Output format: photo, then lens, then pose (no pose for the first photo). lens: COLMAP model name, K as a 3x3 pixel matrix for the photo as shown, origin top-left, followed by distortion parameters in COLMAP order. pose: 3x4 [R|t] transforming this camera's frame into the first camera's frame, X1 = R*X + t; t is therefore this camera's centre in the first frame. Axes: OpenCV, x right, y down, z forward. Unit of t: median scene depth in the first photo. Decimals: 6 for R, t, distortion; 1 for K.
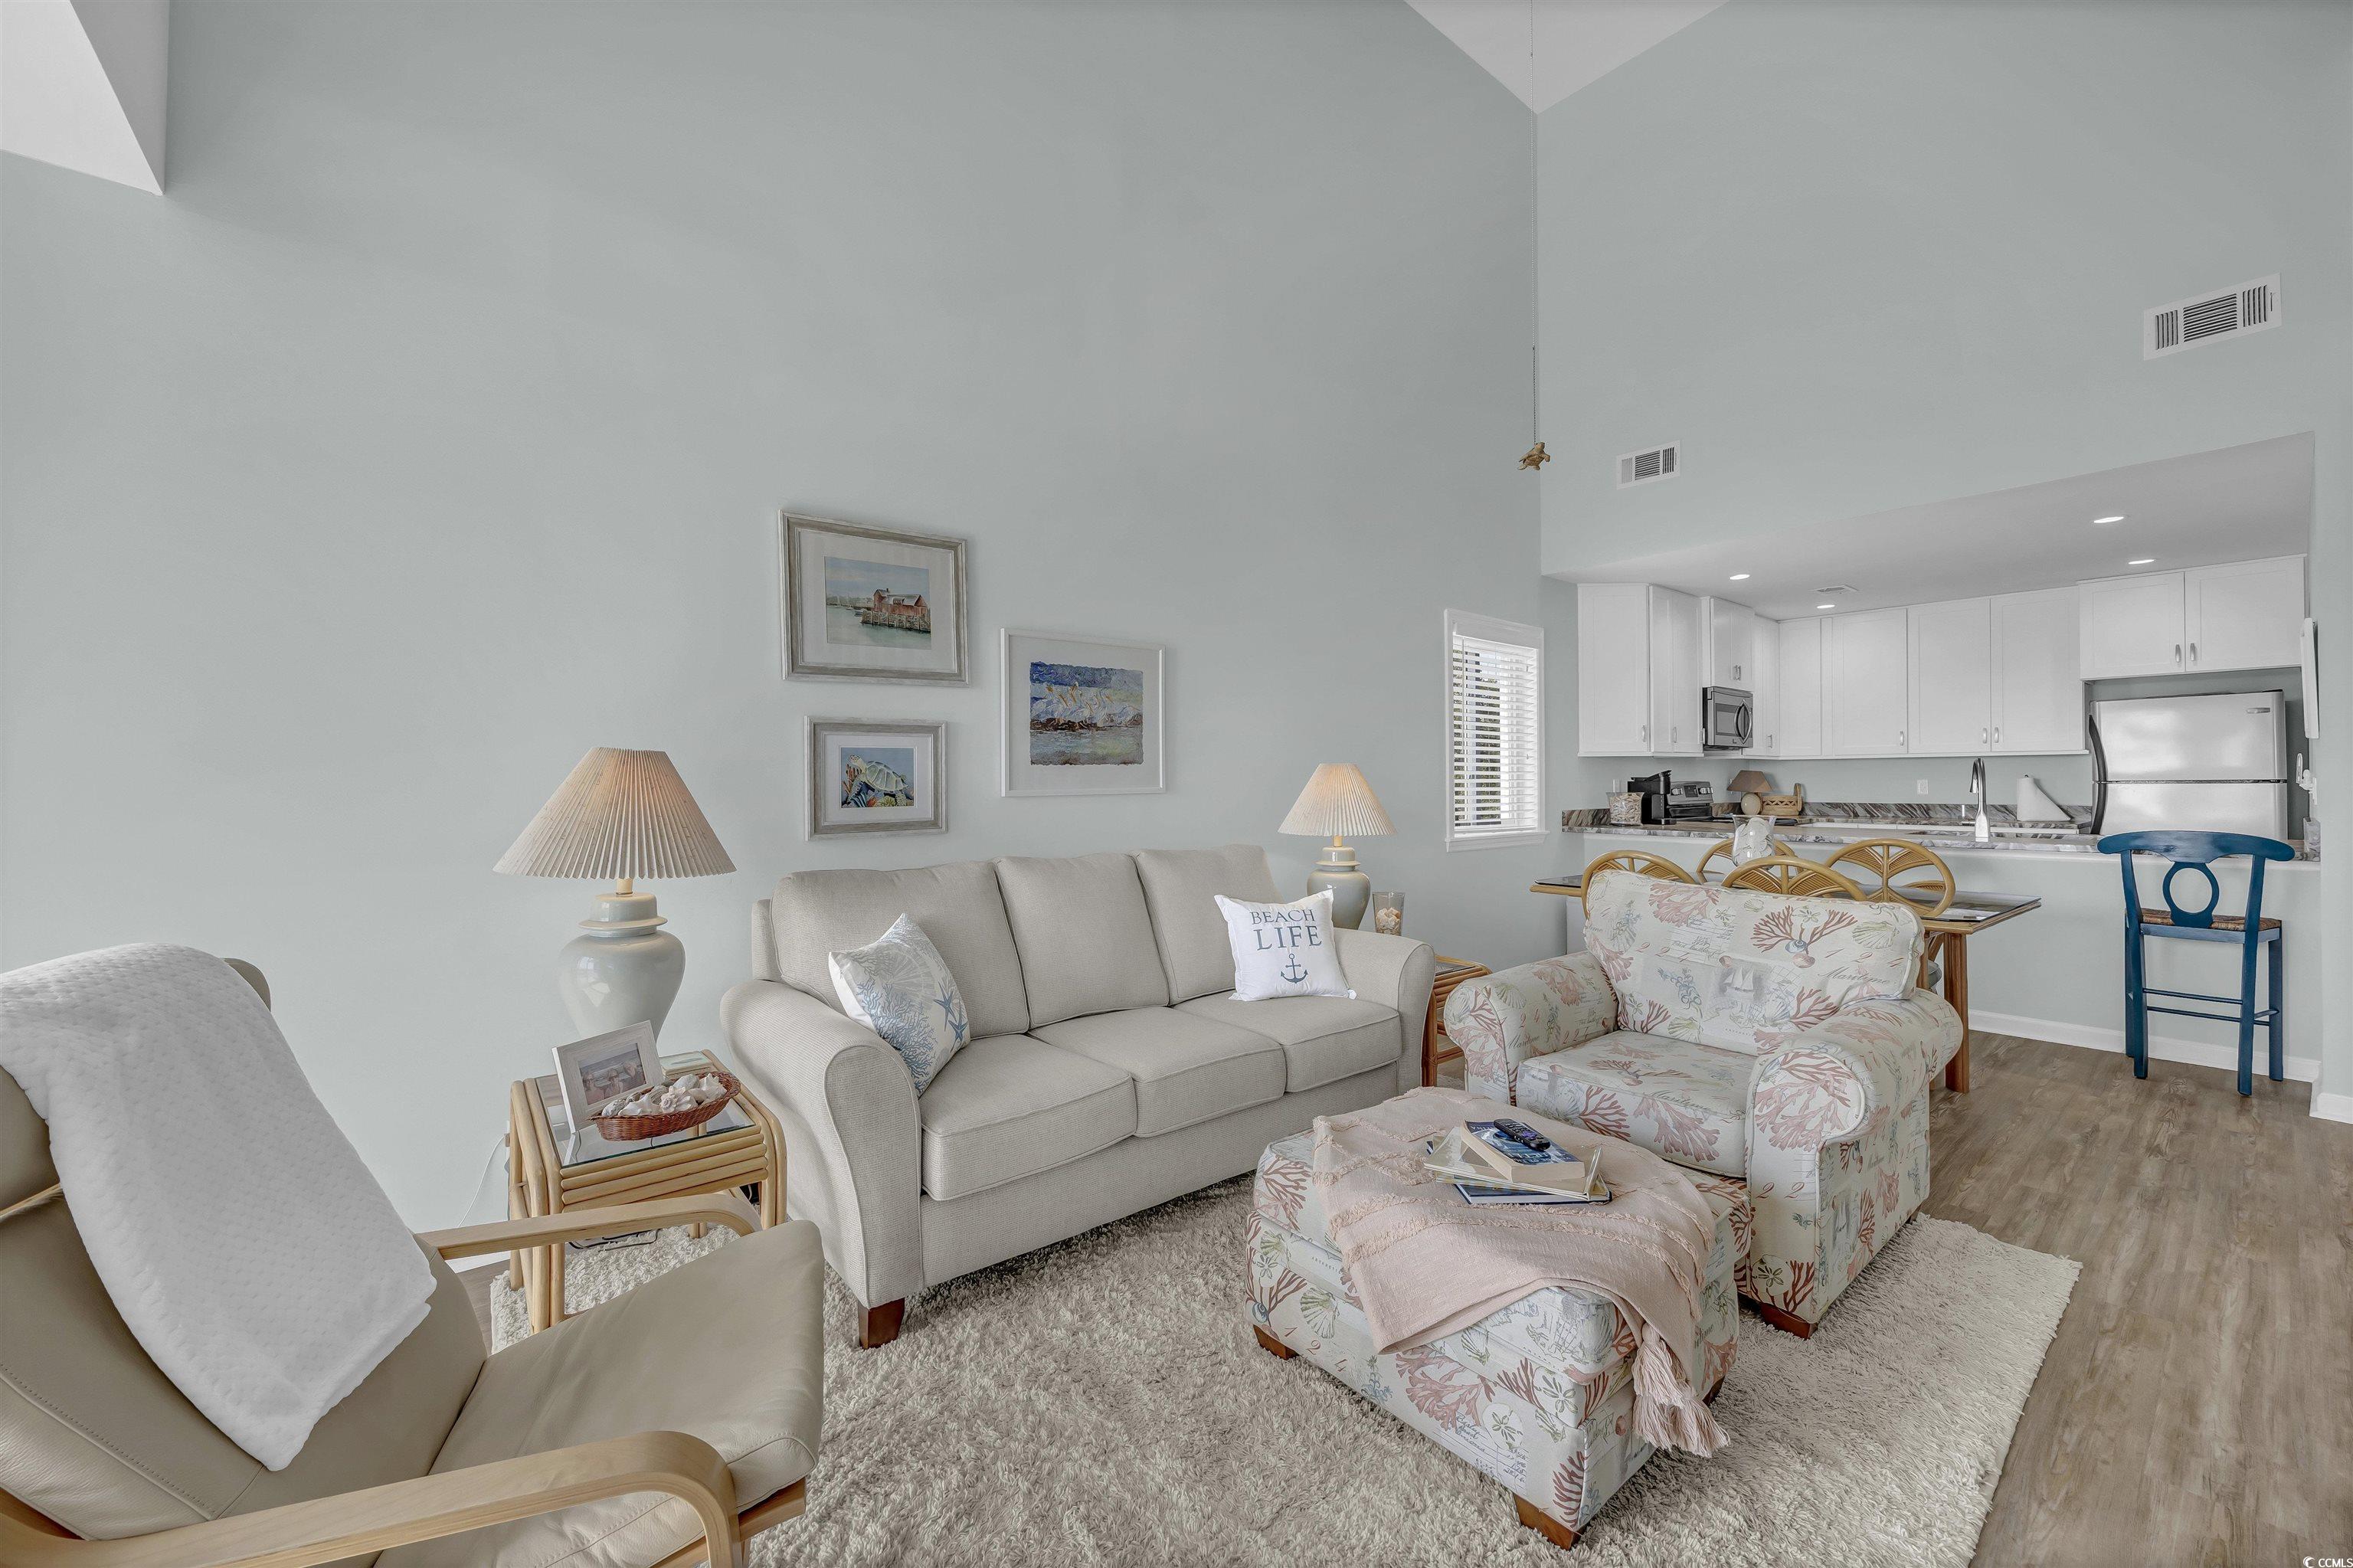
lens RADIAL K [[915.1, 0, 1178.6], [0, 915.1, 780.9], [0, 0, 1]] dist [-0.003365, -0.000625]
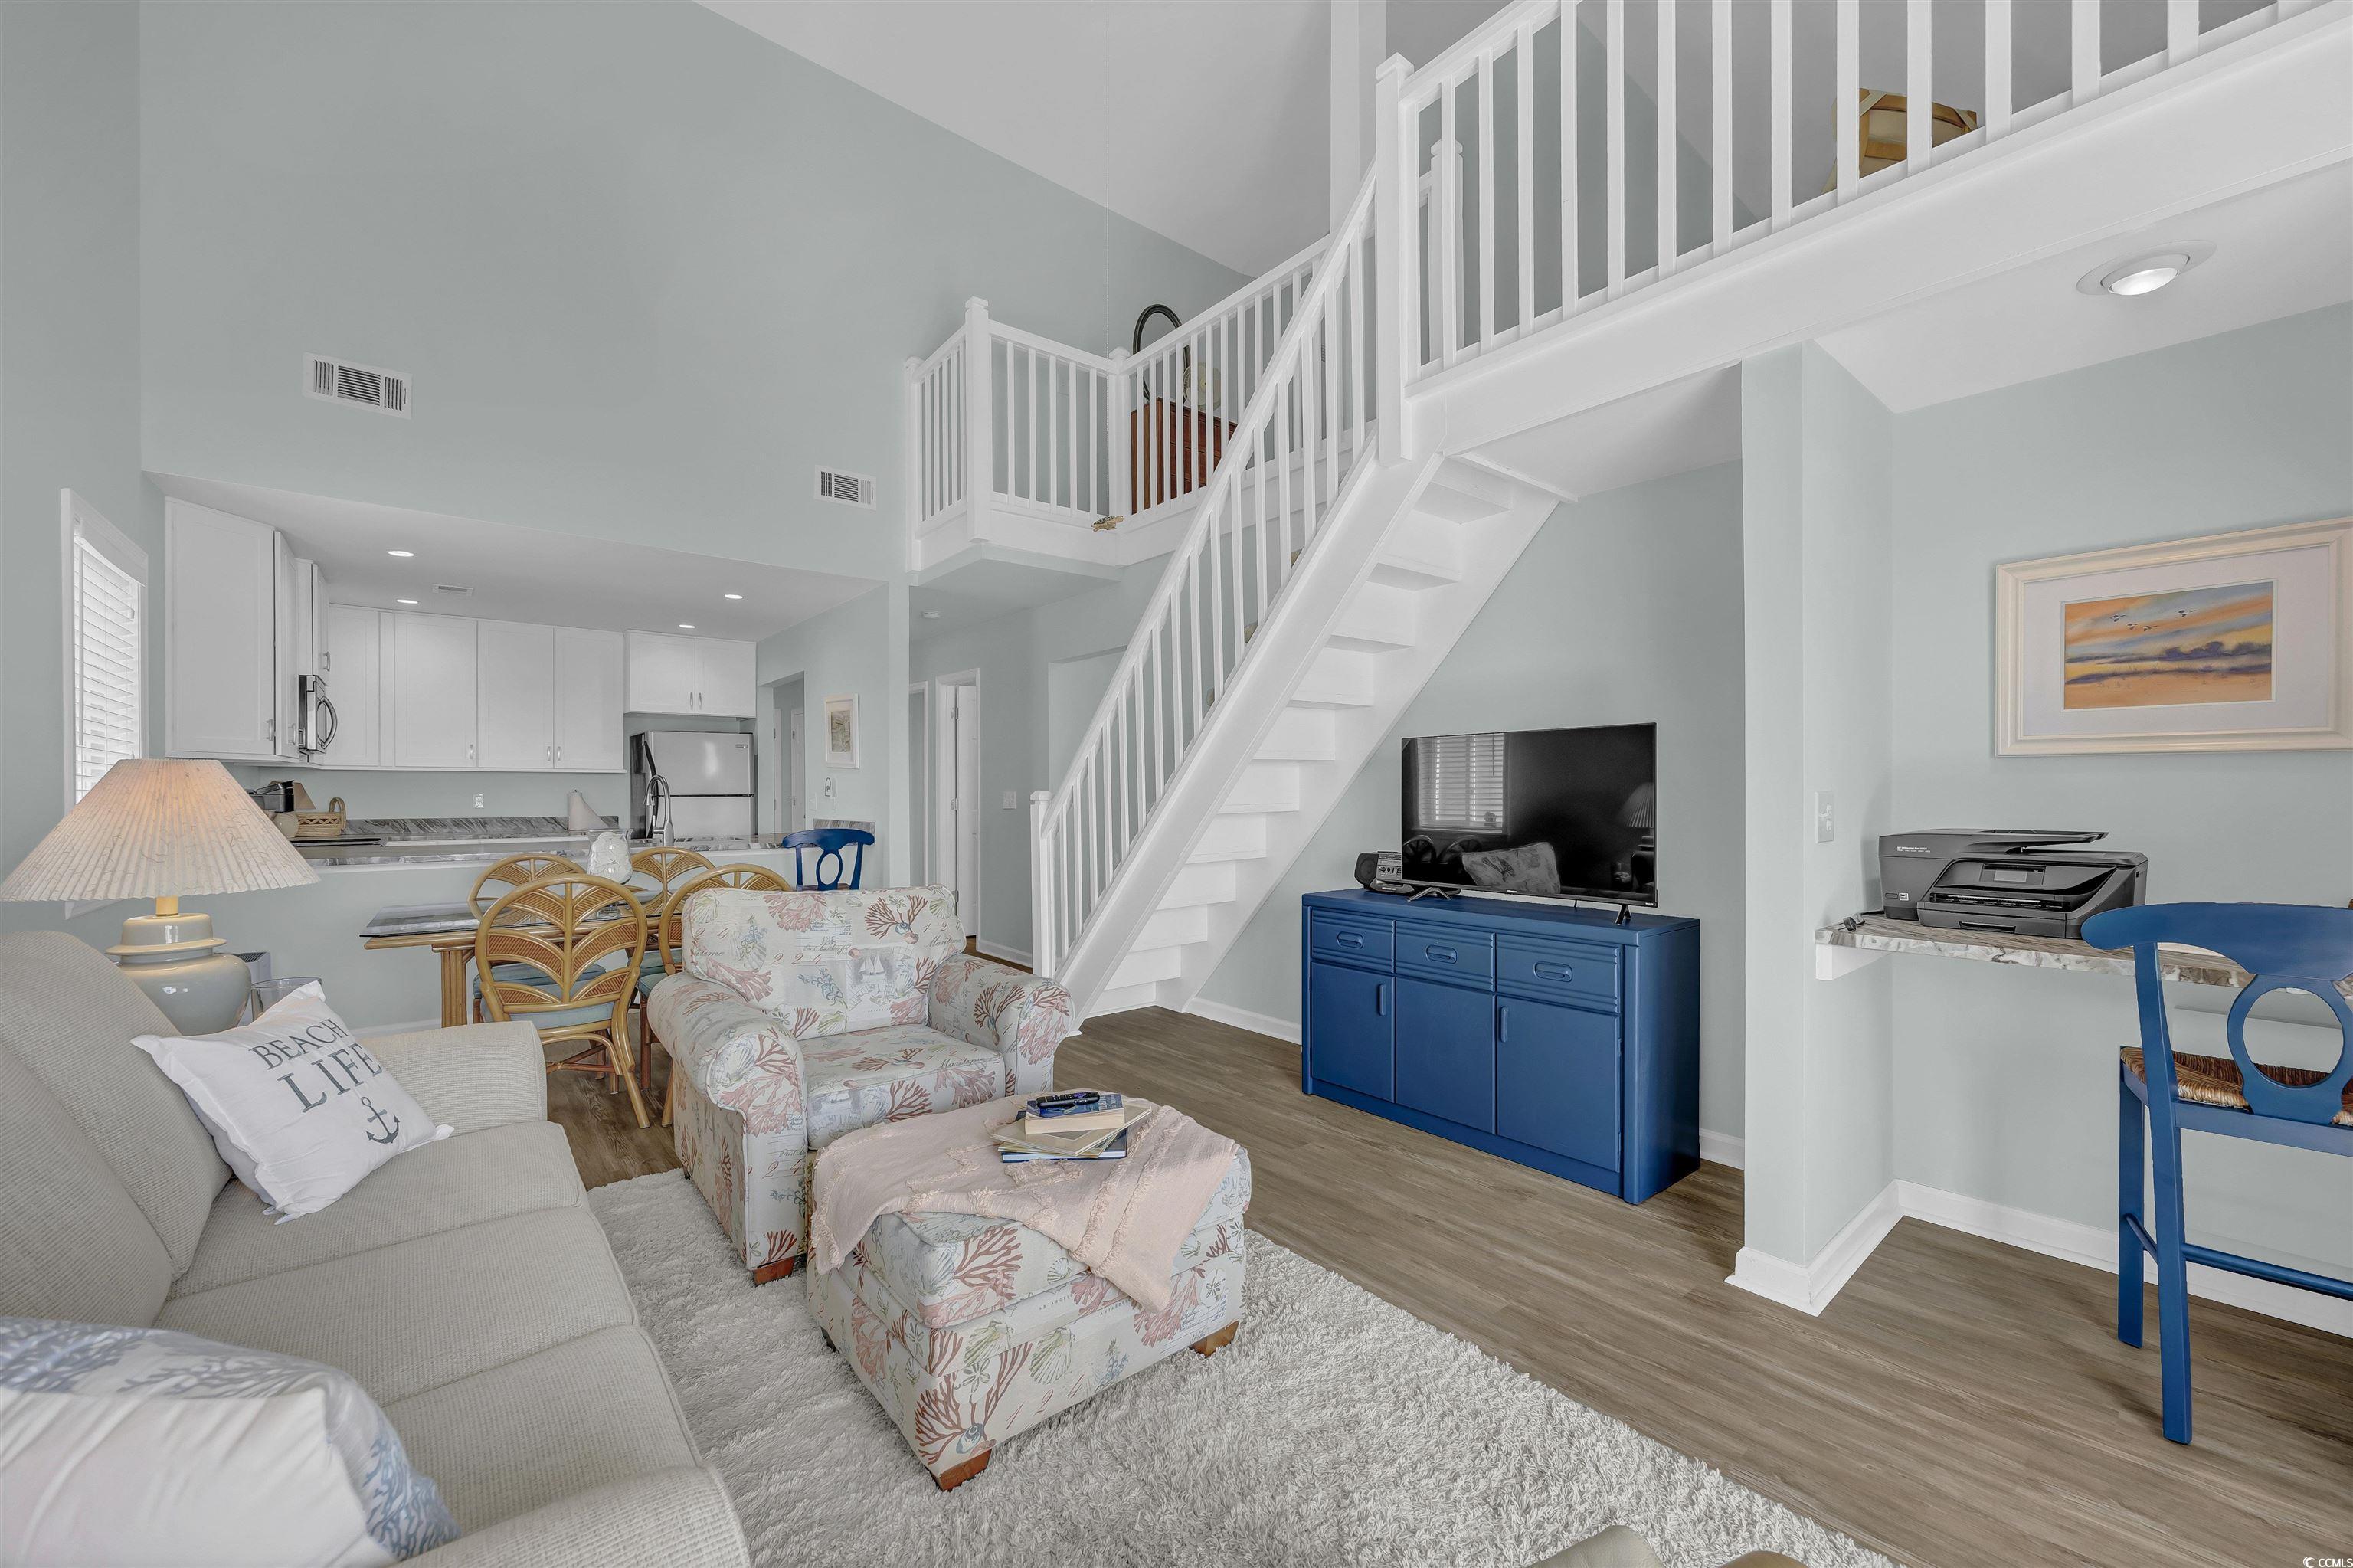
lens RADIAL K [[915.1, 0, 1197.6], [0, 915.1, 800.7], [0, 0, 1]] dist [-0.003365, -0.000625]
pose [[-0.018735, -0.004968, 0.999812, -0.394239], [-0.000815, 0.999987, 0.004953, 0.001825], [-0.999824, -0.000722, -0.018739, 0.435822]]
